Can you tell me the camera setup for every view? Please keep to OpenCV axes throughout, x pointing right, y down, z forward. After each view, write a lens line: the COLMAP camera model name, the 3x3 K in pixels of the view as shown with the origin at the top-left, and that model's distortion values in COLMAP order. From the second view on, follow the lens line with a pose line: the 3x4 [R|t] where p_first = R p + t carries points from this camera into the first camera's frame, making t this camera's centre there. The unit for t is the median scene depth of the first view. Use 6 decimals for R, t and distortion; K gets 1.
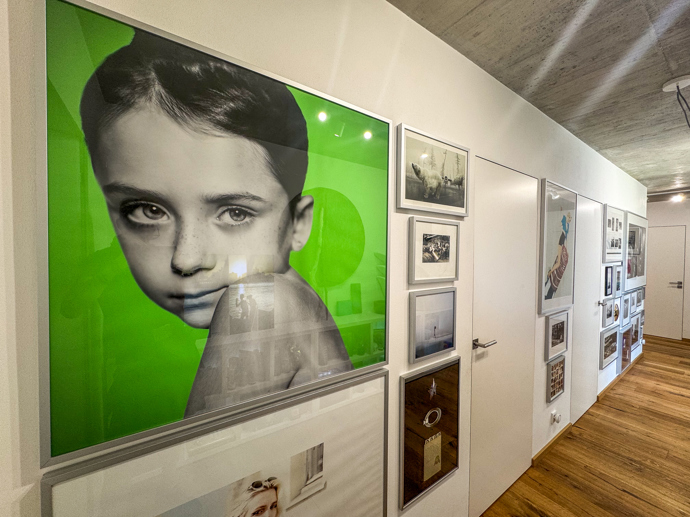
lens RADIAL K [[276.6, 0, 345.0], [0, 276.6, 258.5], [0, 0, 1]] dist [-0.000116, 0.000073]
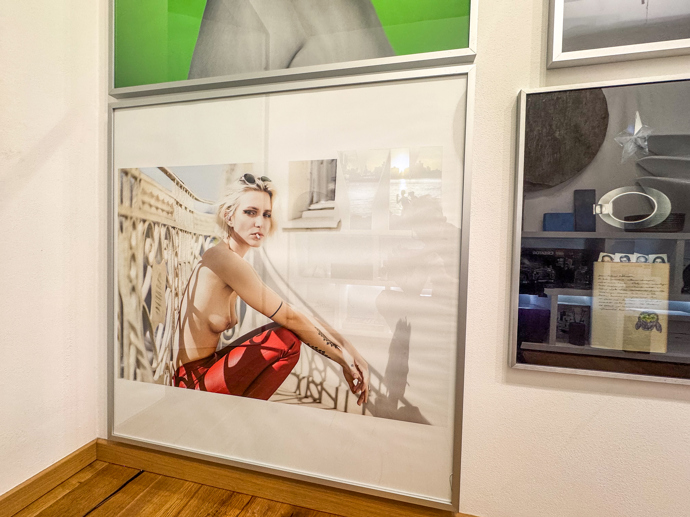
lens RADIAL K [[276.6, 0, 345.0], [0, 276.6, 258.5], [0, 0, 1]] dist [-0.000116, 0.000073]
pose [[0.690359, 0.033667, -0.722683, 0.449167], [-0.041138, 0.999127, 0.007247, 0.928160], [0.722296, 0.024727, 0.691142, 0.560860]]
